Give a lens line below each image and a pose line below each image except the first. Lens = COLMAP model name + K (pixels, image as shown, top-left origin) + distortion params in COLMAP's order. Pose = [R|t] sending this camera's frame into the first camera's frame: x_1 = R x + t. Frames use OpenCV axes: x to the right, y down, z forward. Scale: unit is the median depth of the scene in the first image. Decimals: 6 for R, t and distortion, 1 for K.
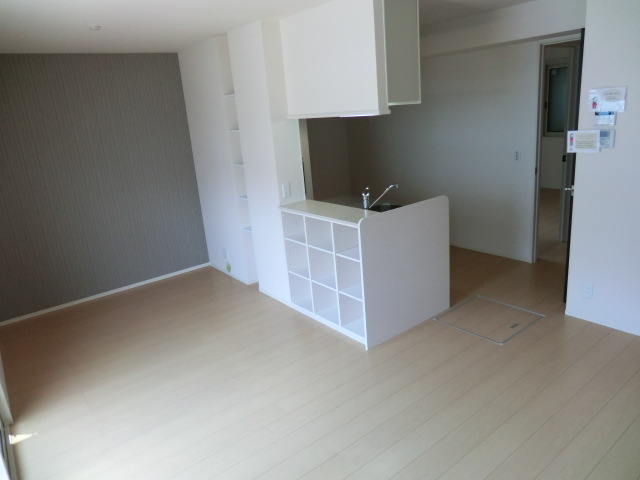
lens RADIAL K [[463.6, 0, 320.0], [0, 463.6, 240.0], [0, 0, 1]] dist [-0.003111, 0.002456]
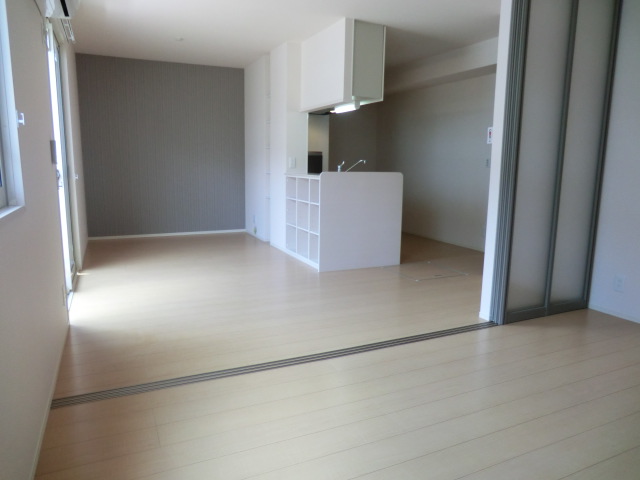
lens RADIAL K [[455.5, 0, 320.0], [0, 455.5, 240.0], [0, 0, 1]] dist [-0.021057, 0.000202]
pose [[0.970475, 0.133682, -0.200767, 0.310903], [-0.154787, 0.983530, -0.093326, 0.231711], [0.184984, 0.121646, 0.975184, -0.264477]]
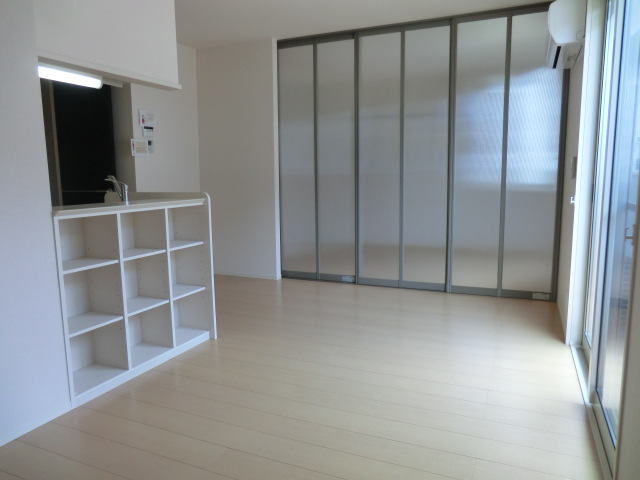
lens RADIAL K [[463.6, 0, 320.0], [0, 463.6, 240.0], [0, 0, 1]] dist [-0.003111, 0.002456]
pose [[-0.473288, -0.032872, 0.880294, -0.665526], [0.298569, 0.934169, 0.195409, -0.053455], [-0.828767, 0.355313, -0.432317, 0.961693]]
